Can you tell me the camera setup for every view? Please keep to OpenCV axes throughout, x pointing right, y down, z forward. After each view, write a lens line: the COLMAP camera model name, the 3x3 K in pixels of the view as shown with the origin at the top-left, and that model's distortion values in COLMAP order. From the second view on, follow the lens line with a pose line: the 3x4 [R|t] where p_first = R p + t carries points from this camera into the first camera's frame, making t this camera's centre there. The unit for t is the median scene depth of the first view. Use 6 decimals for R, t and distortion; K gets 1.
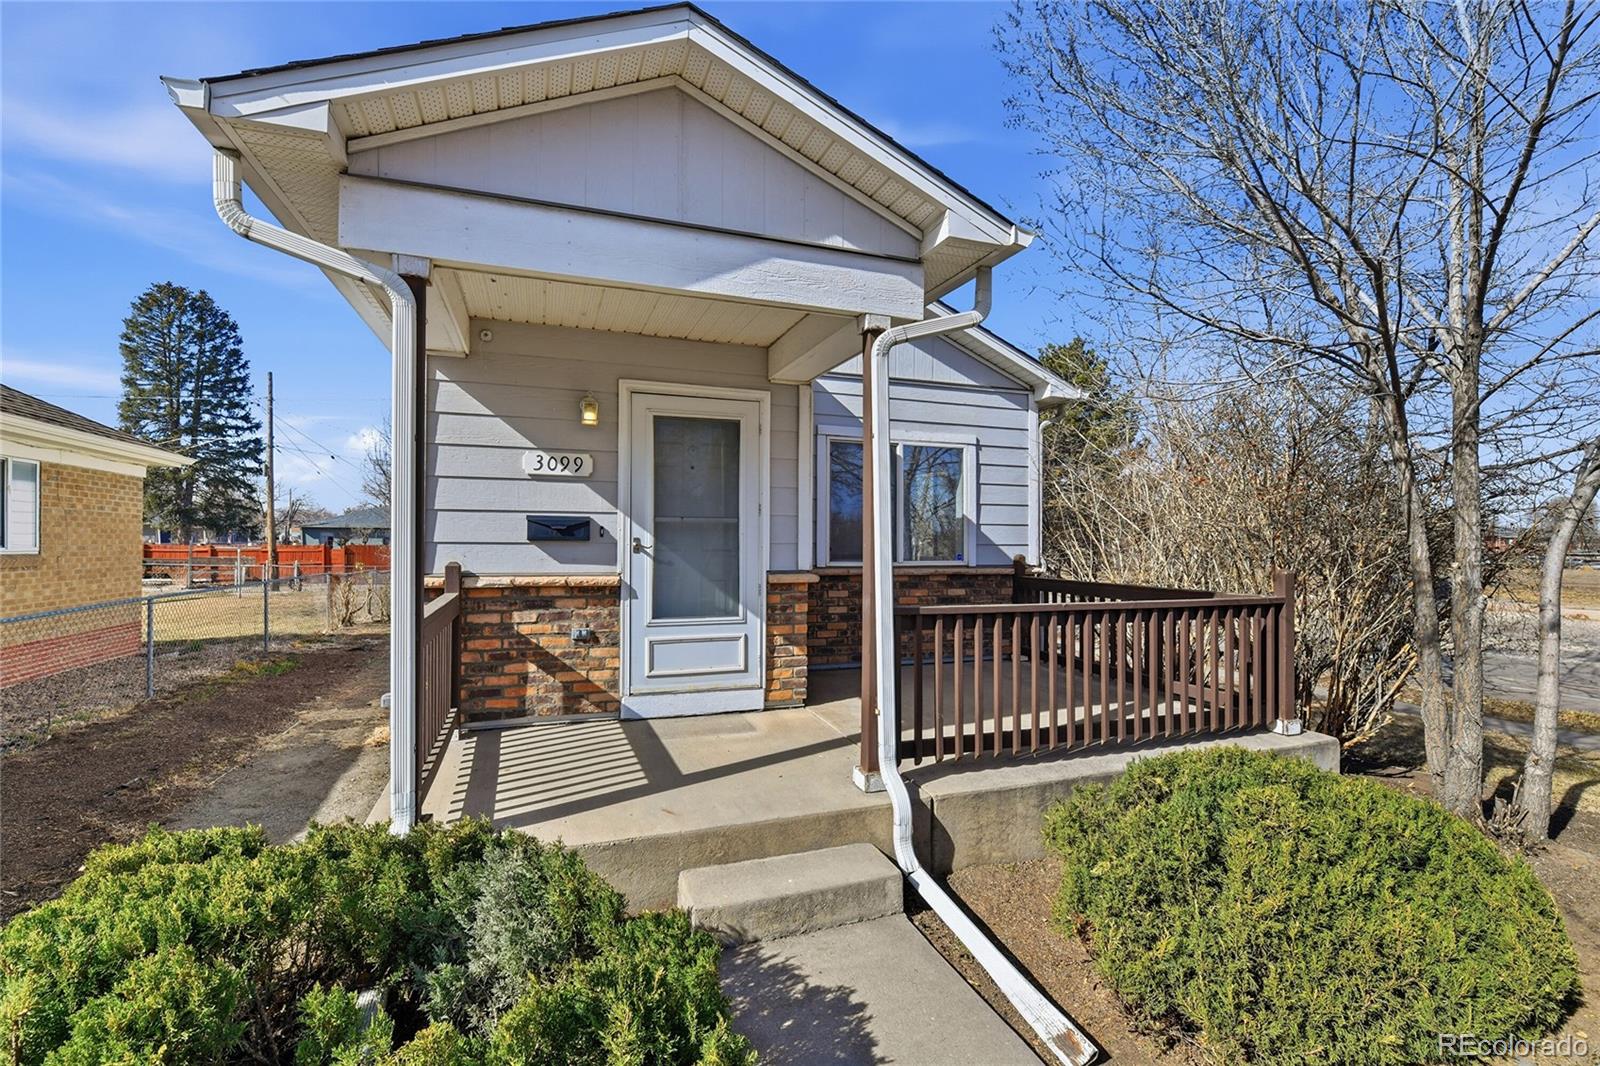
lens RADIAL K [[704.4, 0, 800.4], [0, 704.4, 537.5], [0, 0, 1]] dist [-0.004158, -0.008817]
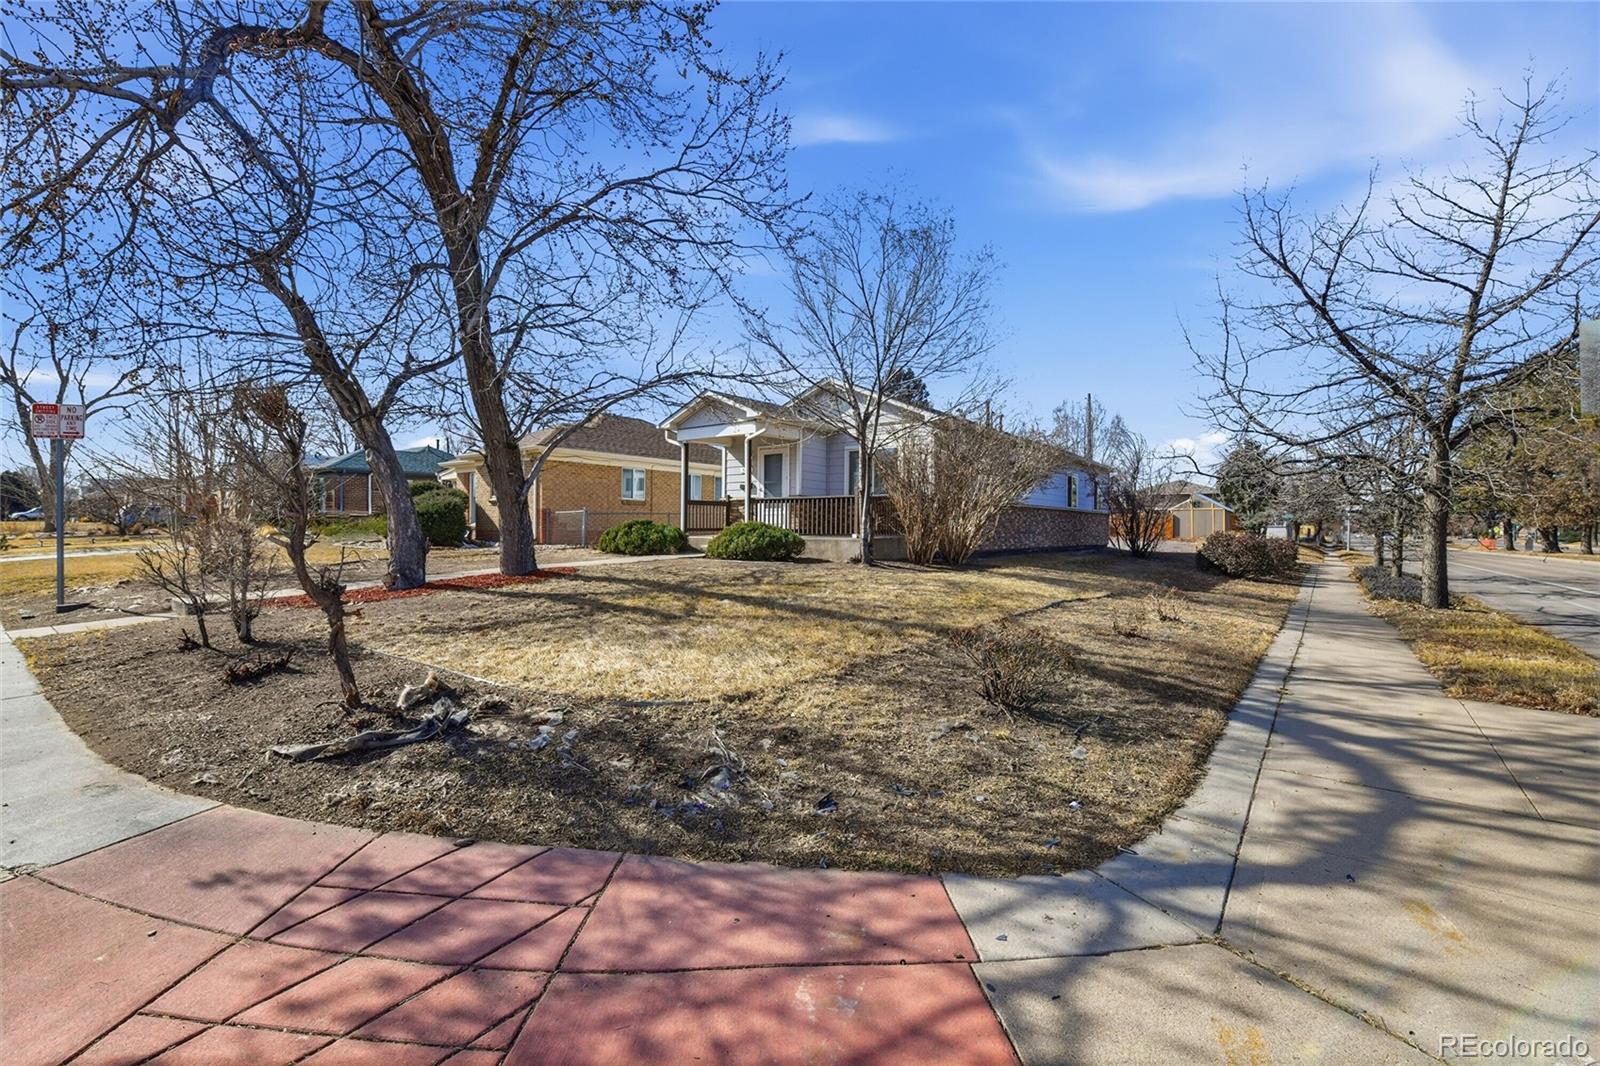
lens RADIAL K [[704.4, 0, 798.4], [0, 704.4, 531.0], [0, 0, 1]] dist [-0.004158, -0.008817]
pose [[0.541991, 0.002148, -0.840381, 2.895194], [0.001228, 0.999994, 0.003347, 0.211400], [0.840383, -0.002846, 0.541985, -0.838796]]
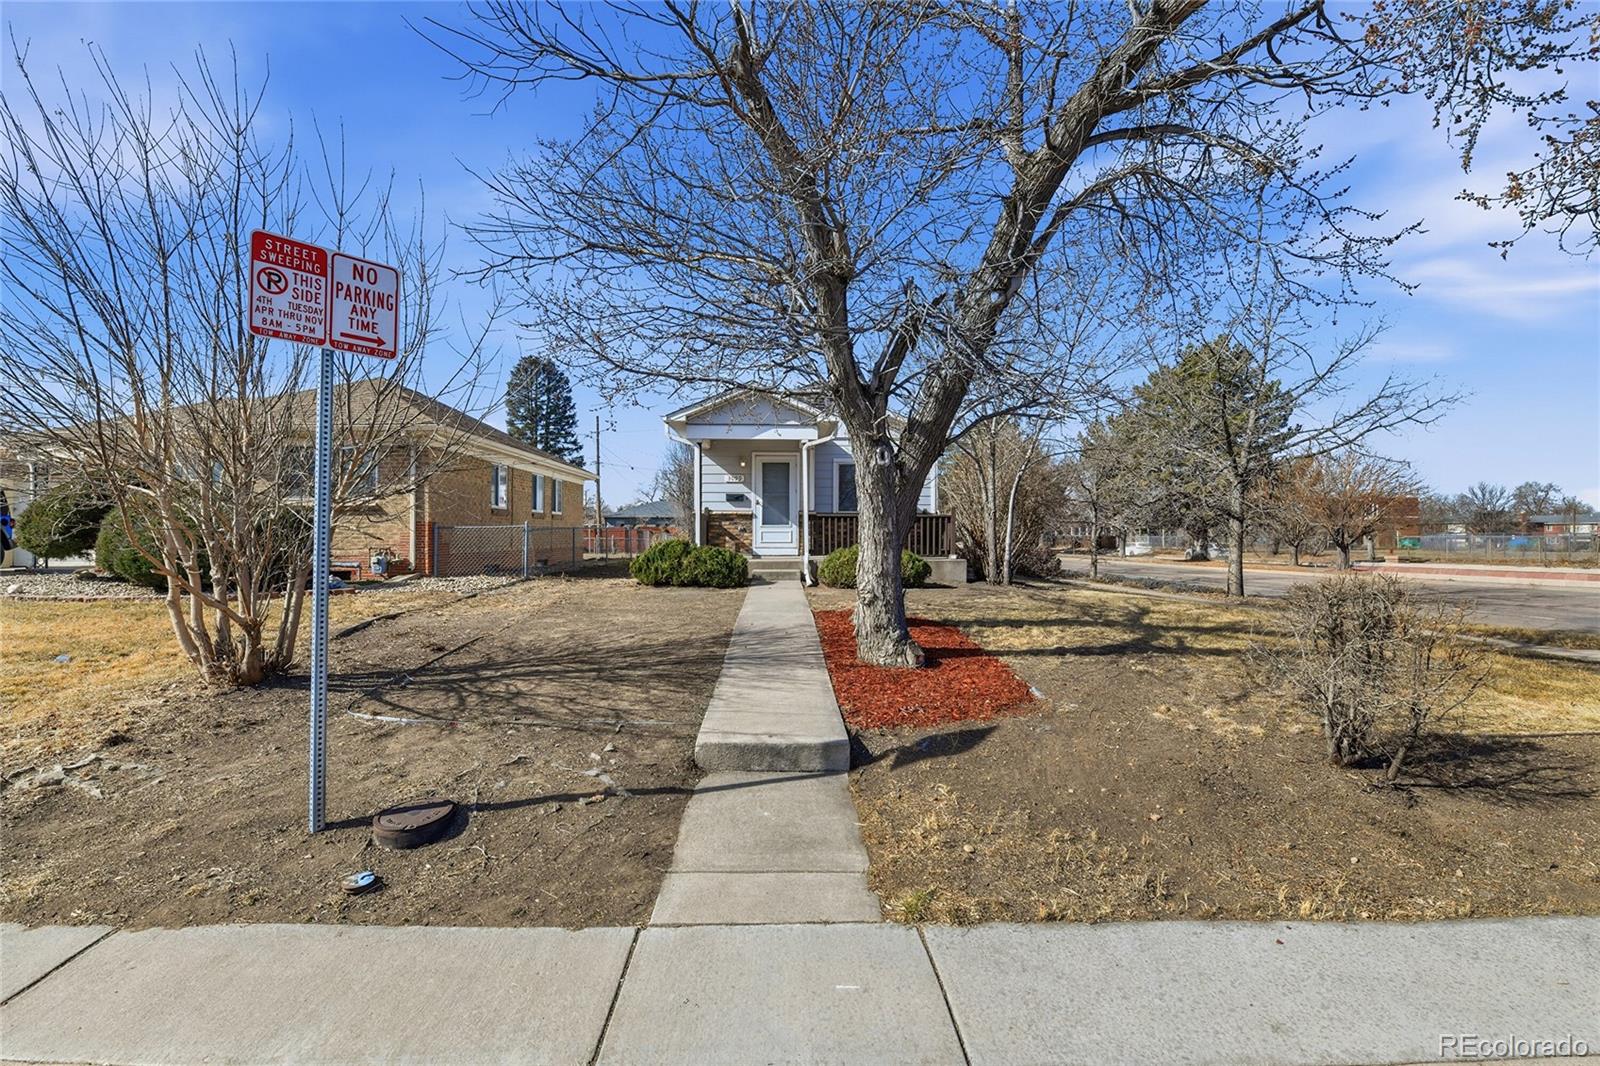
lens RADIAL K [[704.4, 0, 800.9], [0, 704.4, 530.6], [0, 0, 1]] dist [-0.004158, -0.008817]
pose [[0.949512, -0.005119, -0.313688, 0.936824], [0.004936, 0.999987, -0.001379, 0.140742], [0.313691, -0.000239, 0.949525, -1.944111]]
